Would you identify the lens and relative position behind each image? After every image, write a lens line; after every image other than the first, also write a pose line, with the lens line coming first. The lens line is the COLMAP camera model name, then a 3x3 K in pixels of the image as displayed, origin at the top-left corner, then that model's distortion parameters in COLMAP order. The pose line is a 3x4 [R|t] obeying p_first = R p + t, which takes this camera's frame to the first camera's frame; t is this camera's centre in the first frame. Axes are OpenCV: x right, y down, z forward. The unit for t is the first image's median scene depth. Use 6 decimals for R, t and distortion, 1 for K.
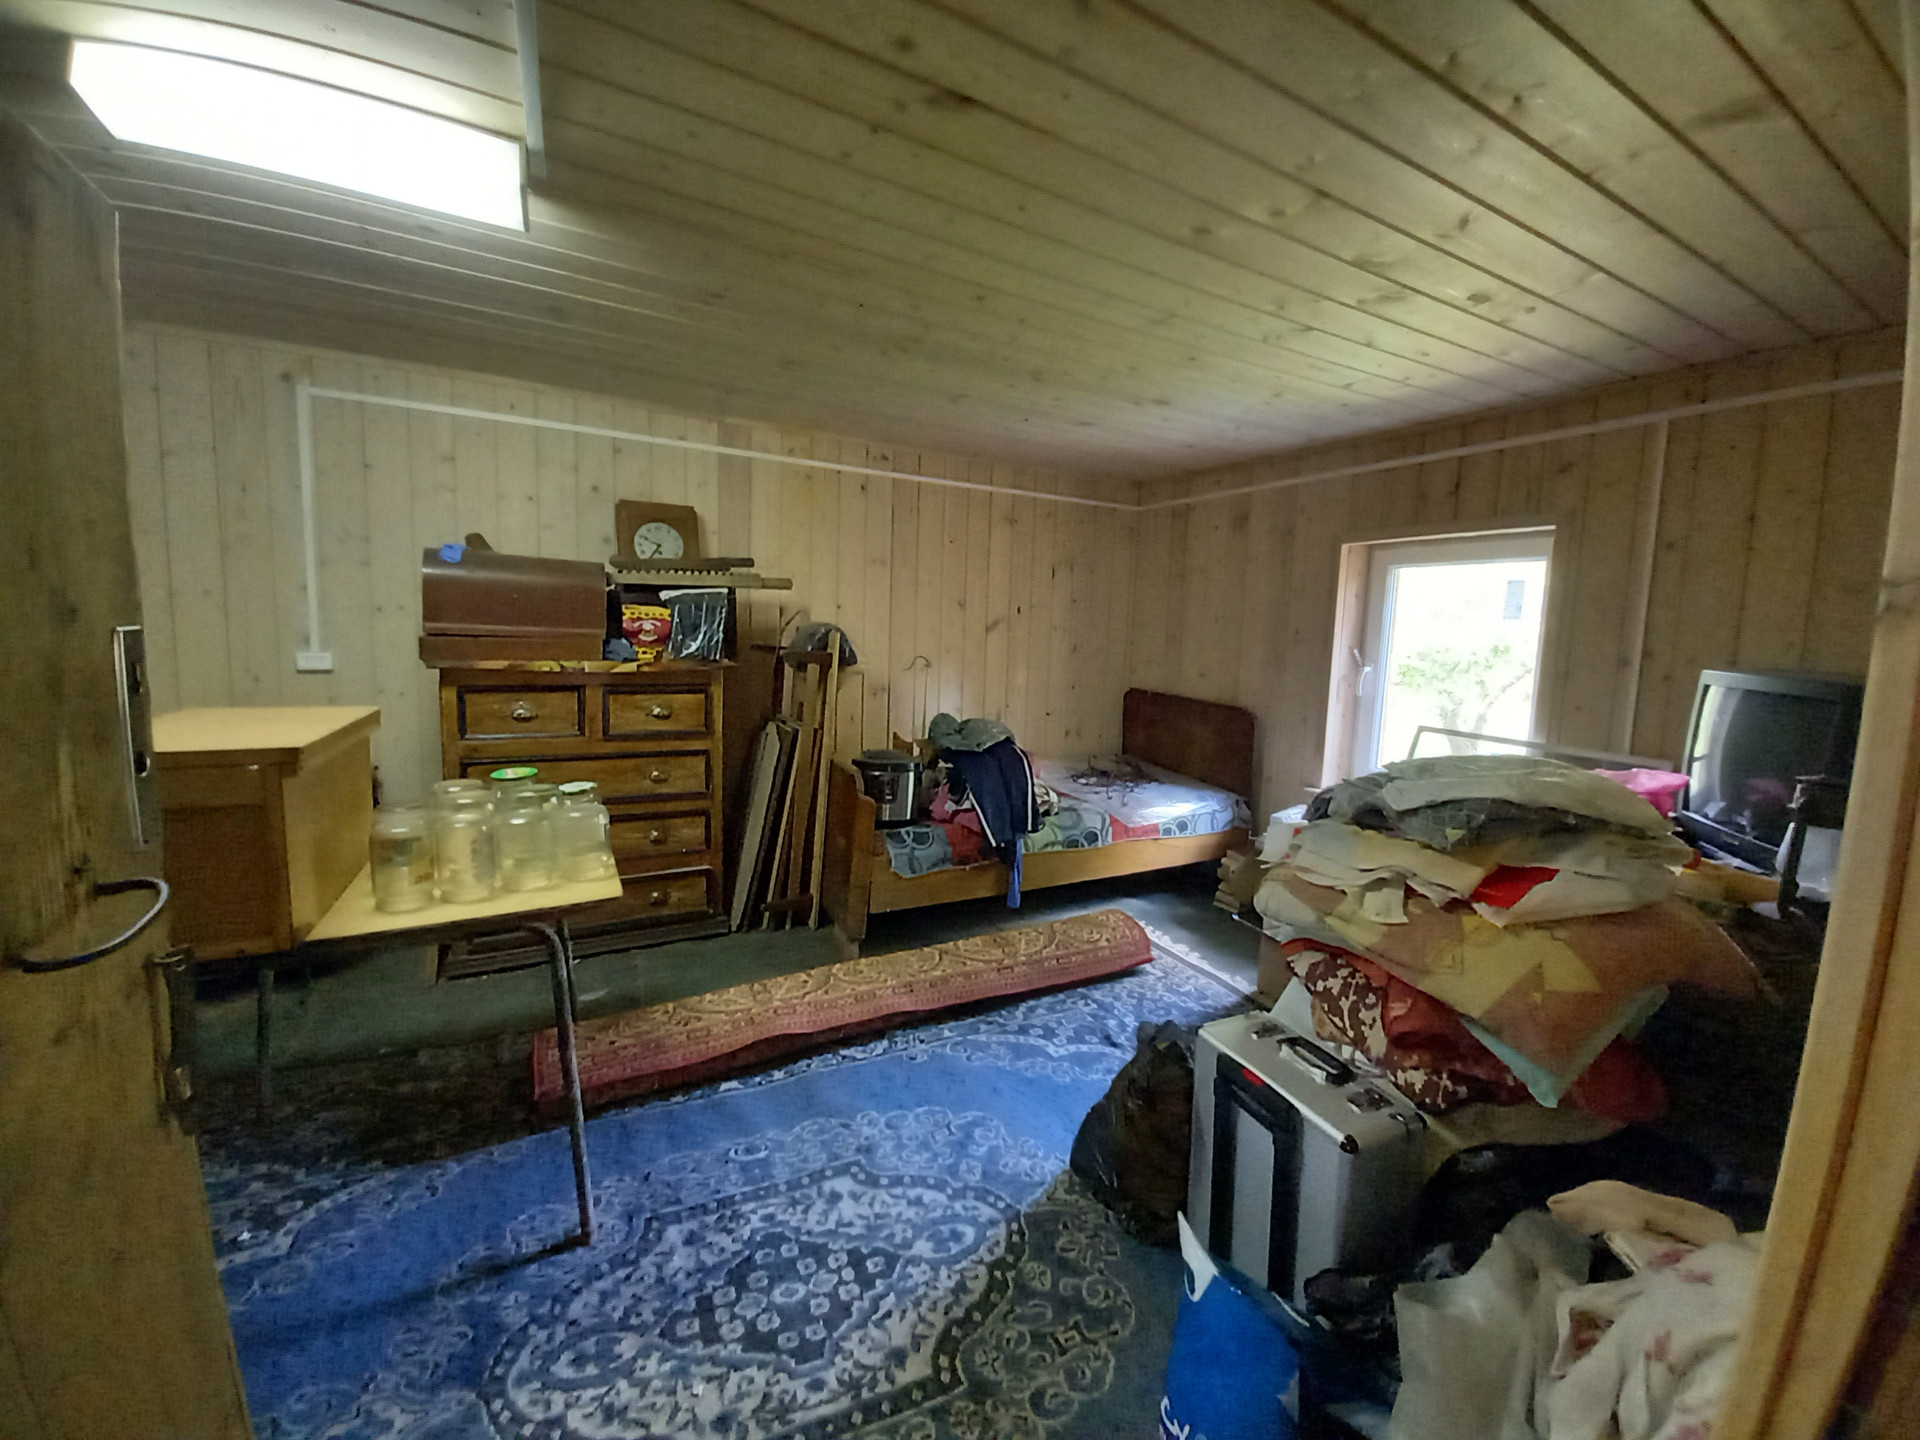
lens RADIAL K [[760.9, 0, 973.1], [0, 760.9, 713.8], [0, 0, 1]] dist [0.008259, -0.009020]
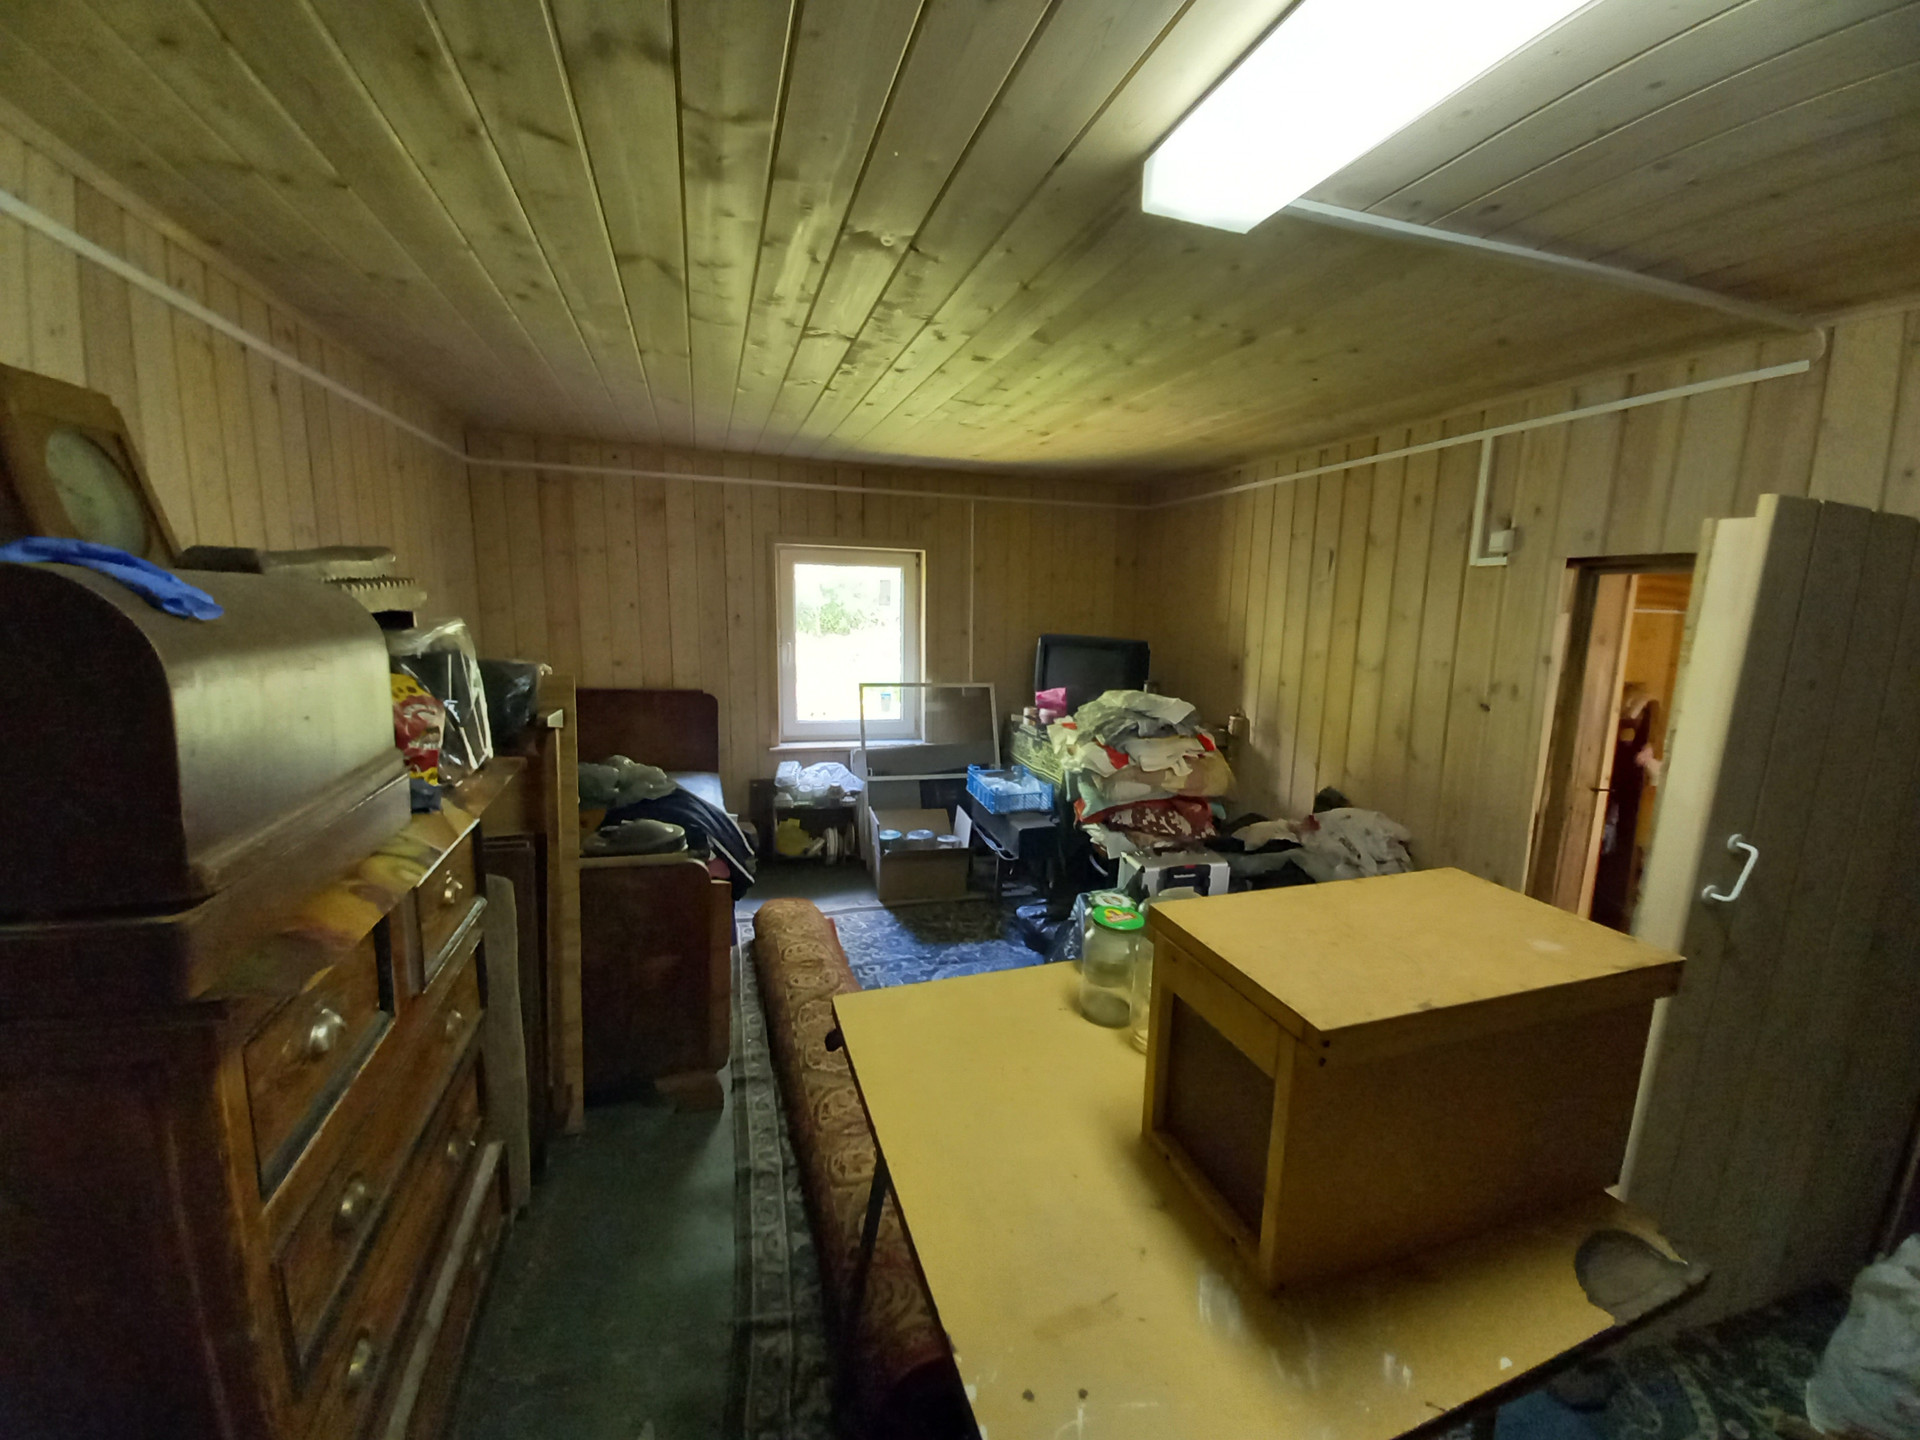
lens RADIAL K [[760.9, 0, 973.1], [0, 760.9, 713.8], [0, 0, 1]] dist [0.008259, -0.009020]
pose [[0.159915, -0.180893, 0.970415, -0.679716], [0.091253, 0.981566, 0.167934, -0.132083], [-0.982904, 0.061698, 0.173474, 0.501022]]
